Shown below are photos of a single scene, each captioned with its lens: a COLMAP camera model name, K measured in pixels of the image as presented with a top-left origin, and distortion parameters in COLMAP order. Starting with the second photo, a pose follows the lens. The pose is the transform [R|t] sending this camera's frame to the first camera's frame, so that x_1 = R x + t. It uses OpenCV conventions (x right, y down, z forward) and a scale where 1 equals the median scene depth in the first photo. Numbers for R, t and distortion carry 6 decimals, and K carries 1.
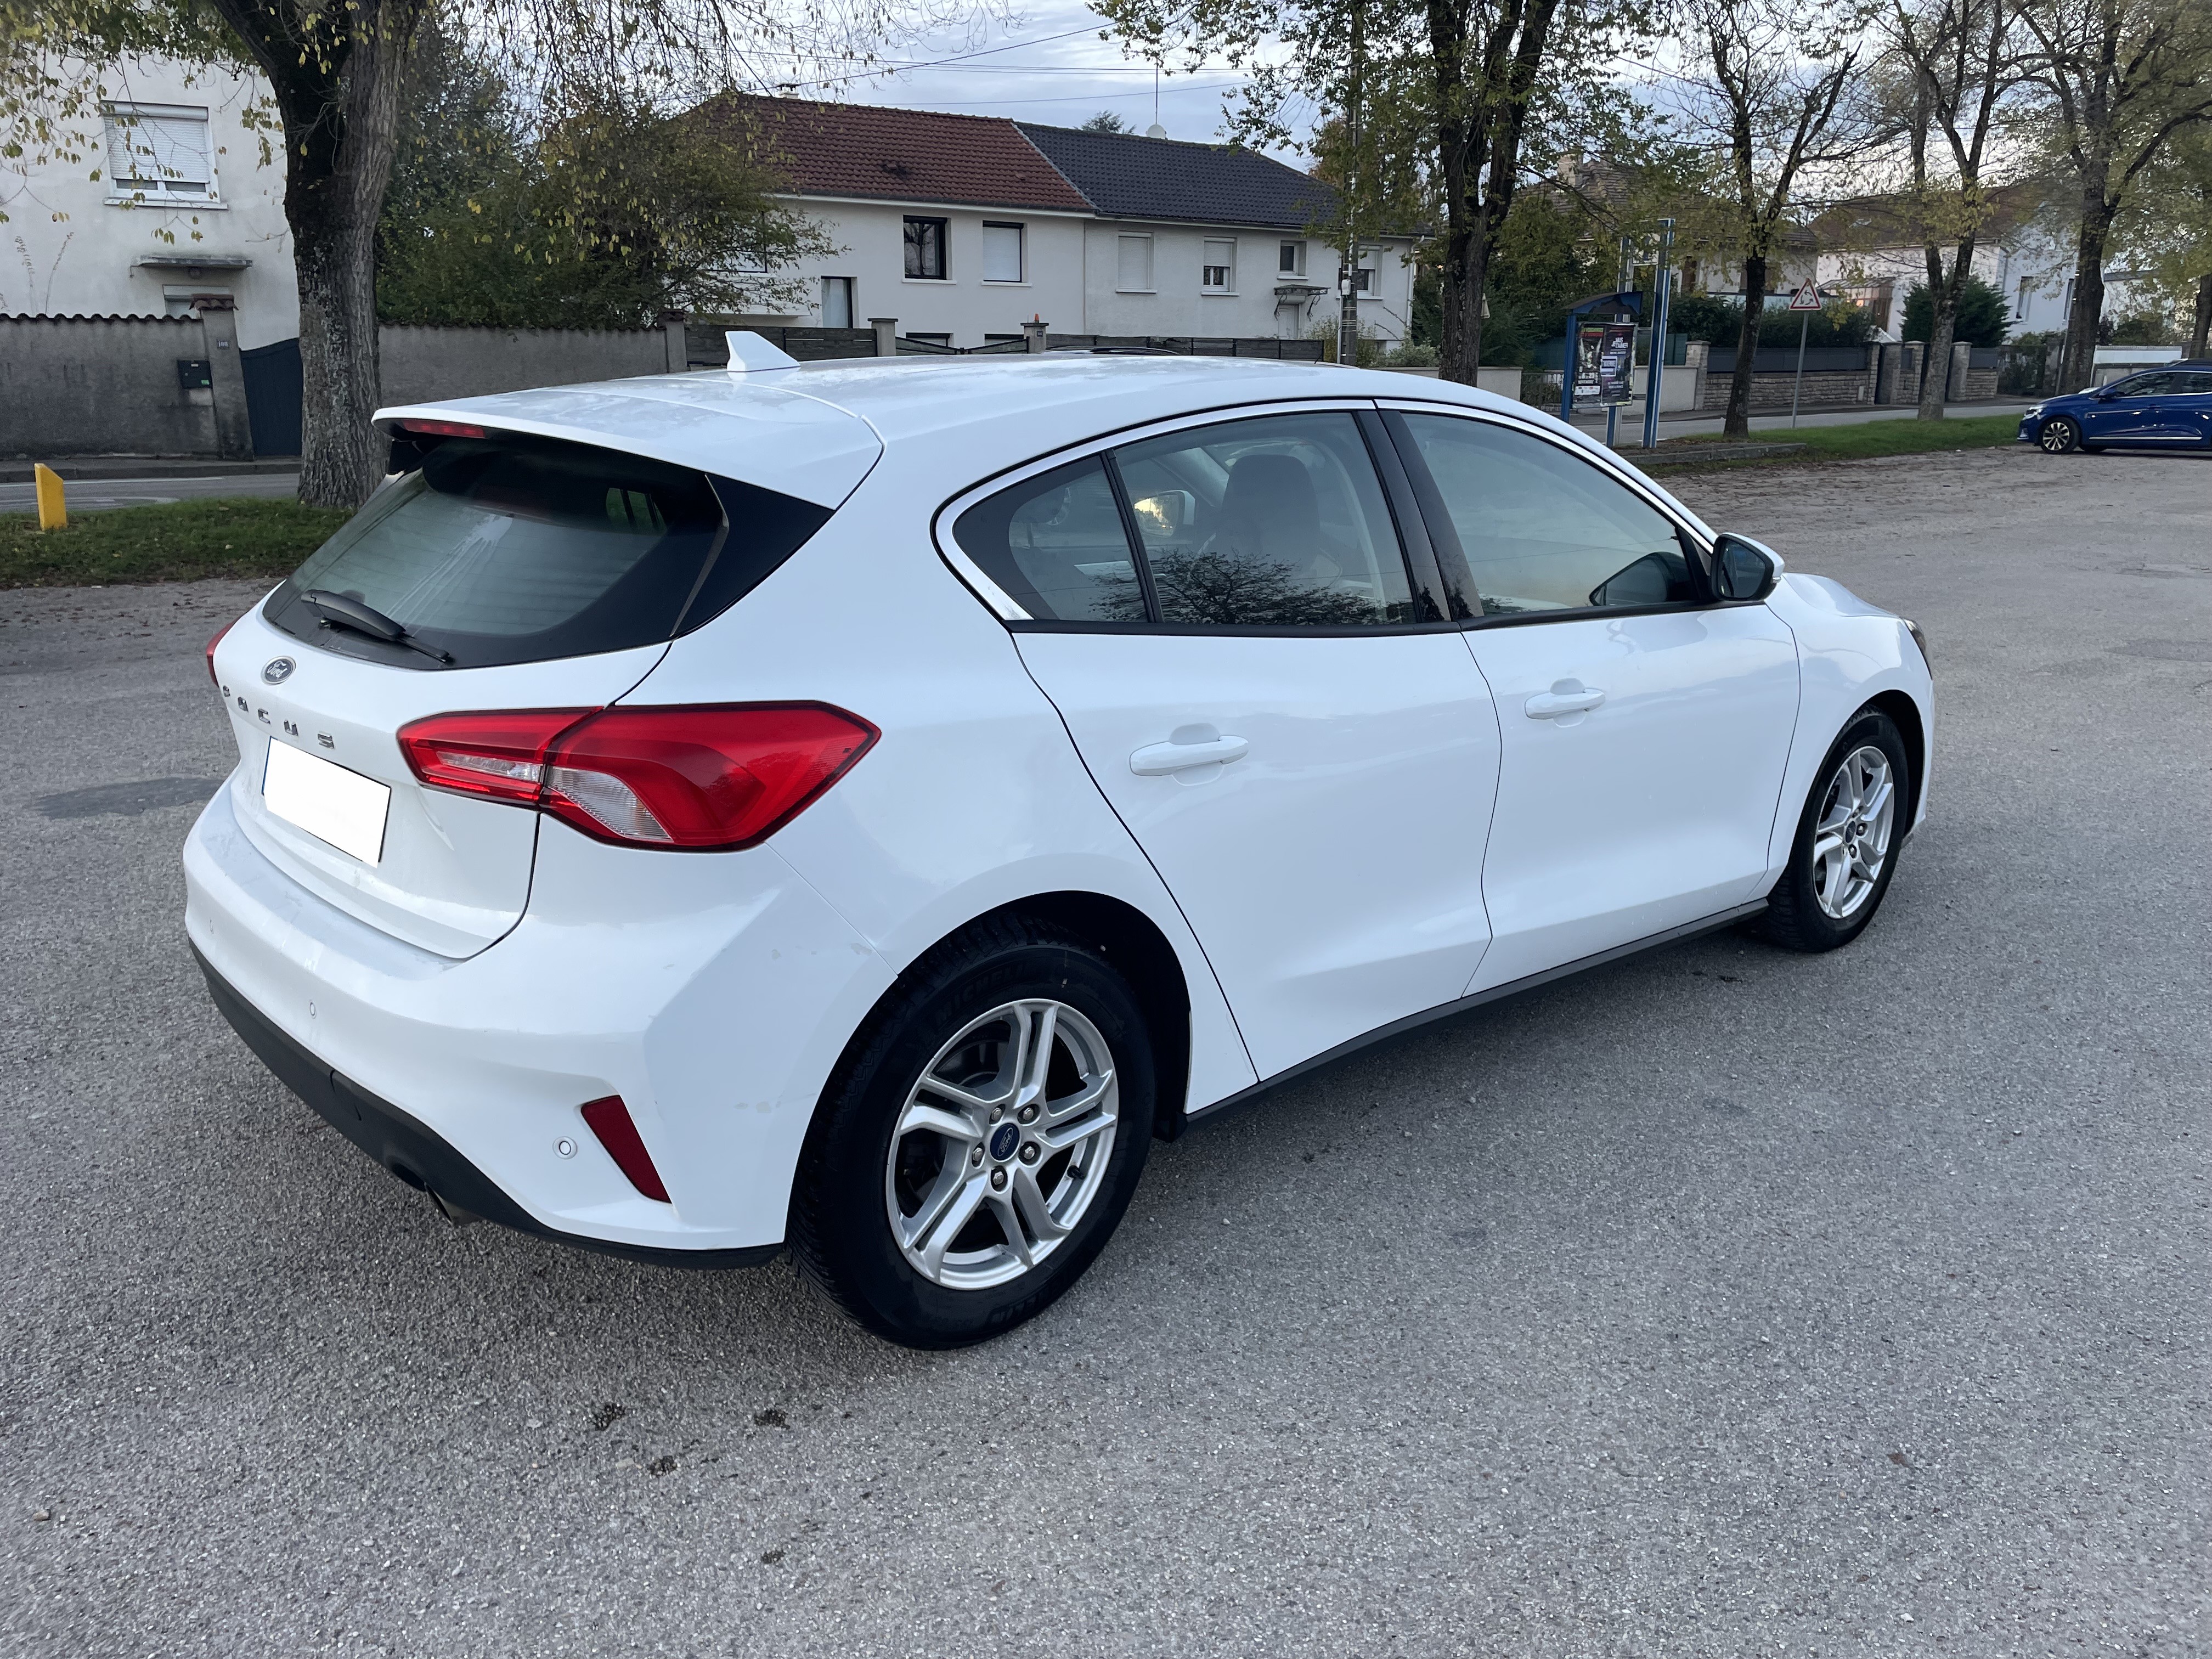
lens RADIAL K [[1669.7, 0, 1094.7], [0, 1669.7, 790.4], [0, 0, 1]] dist [0.107756, -0.136801]
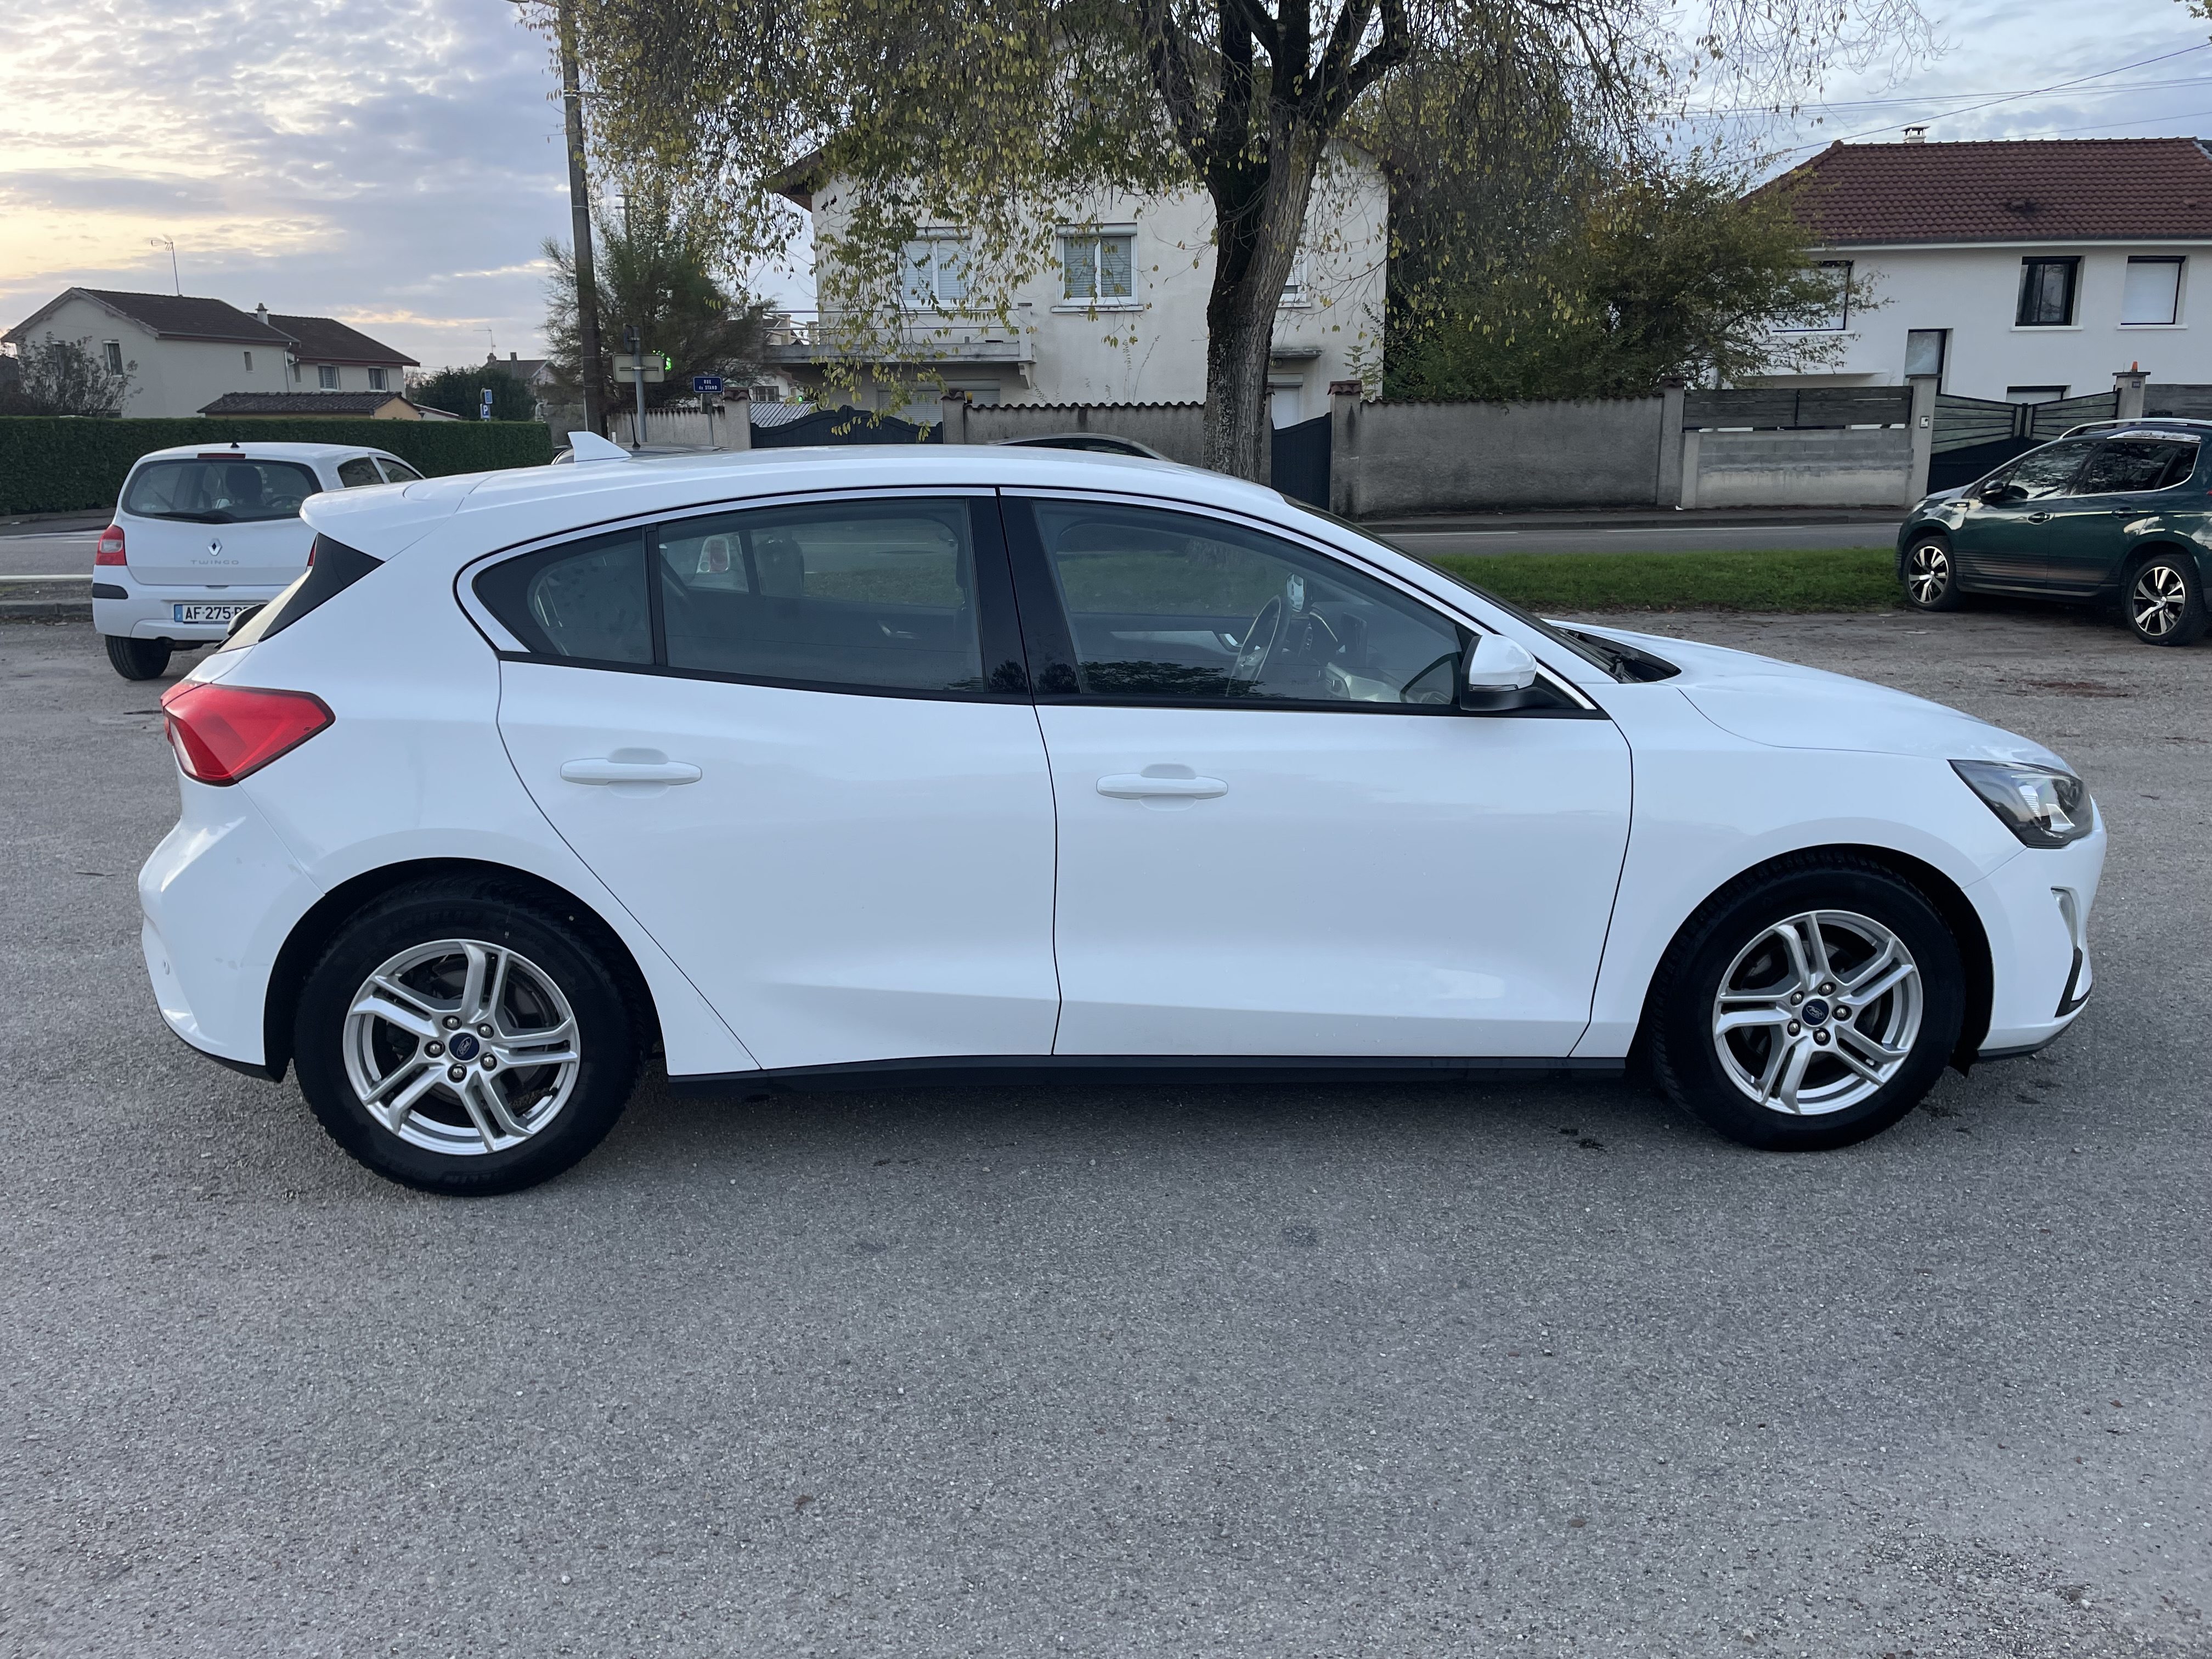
lens RADIAL K [[1669.7, 0, 1094.7], [0, 1669.7, 790.4], [0, 0, 1]] dist [0.107756, -0.136801]
pose [[0.789434, 0.117329, -0.602518, 0.709559], [-0.139068, 0.990226, 0.010617, -0.045431], [0.597875, 0.075409, 0.798035, 0.144342]]
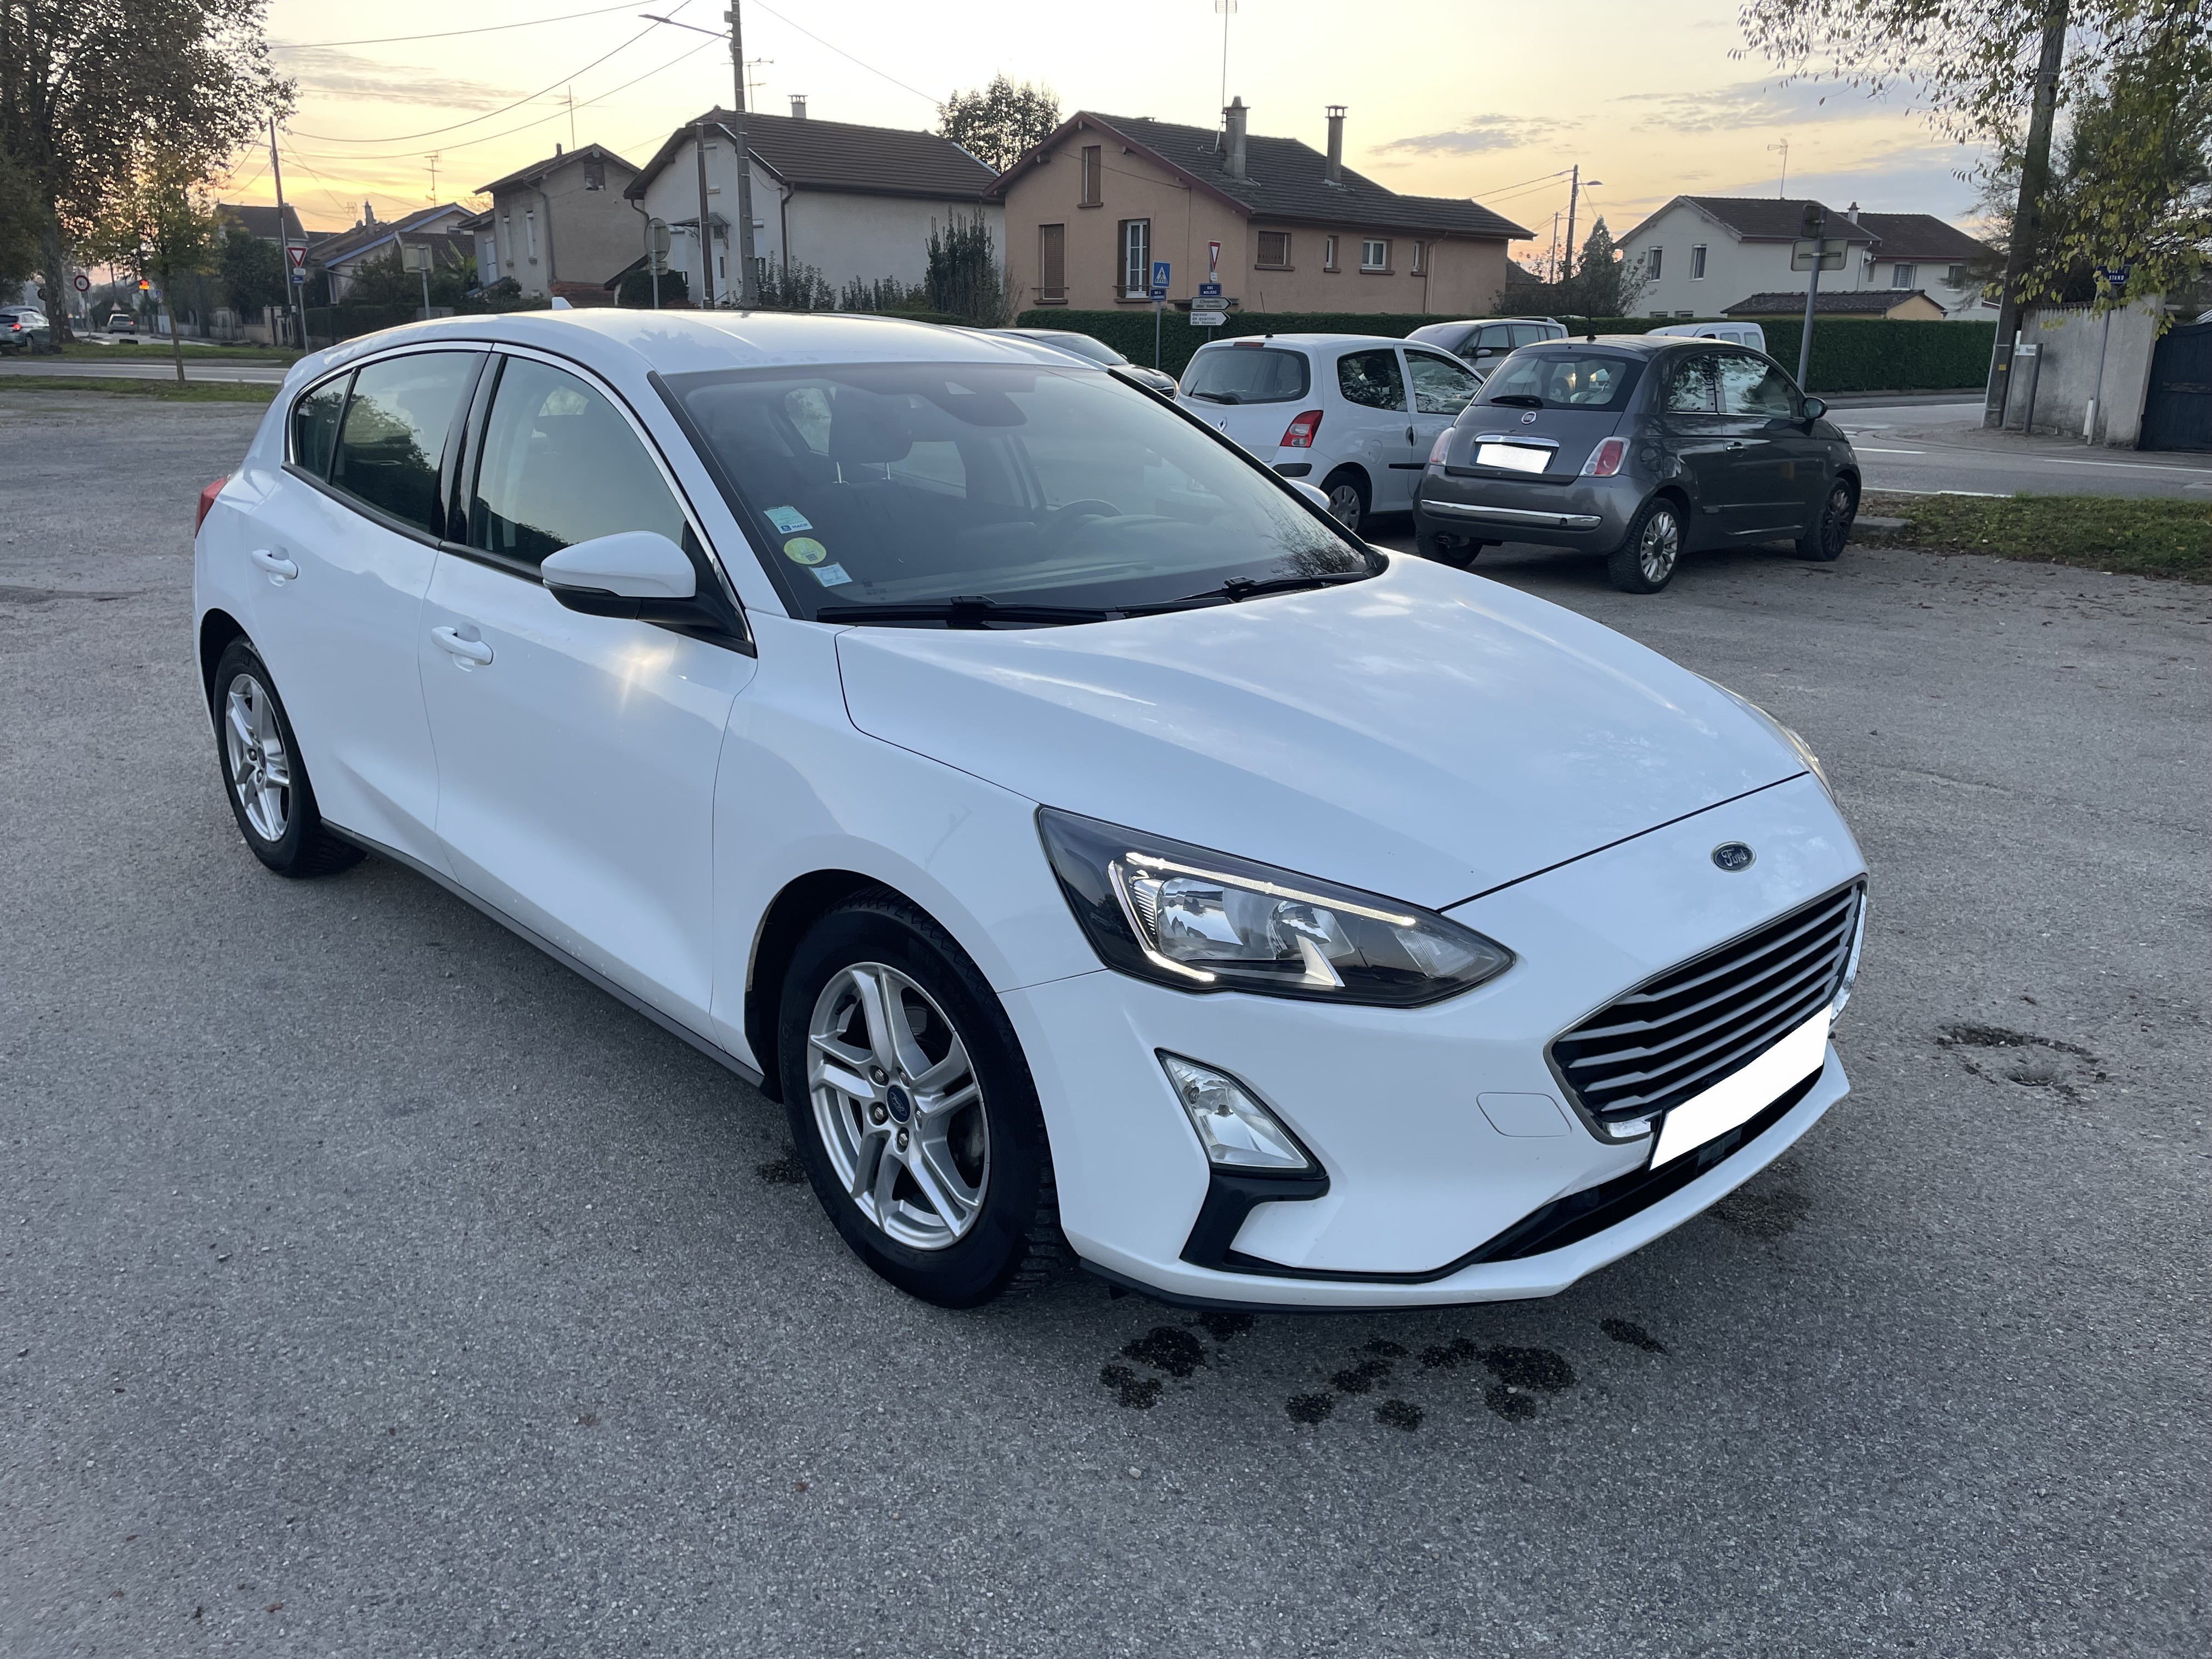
lens RADIAL K [[1669.7, 0, 1094.7], [0, 1669.7, 790.4], [0, 0, 1]] dist [0.107756, -0.136801]
pose [[0.022641, 0.257513, -0.966010, 1.079305], [-0.254549, 0.935897, 0.243520, -0.262252], [0.966795, 0.240383, 0.086739, 1.077772]]
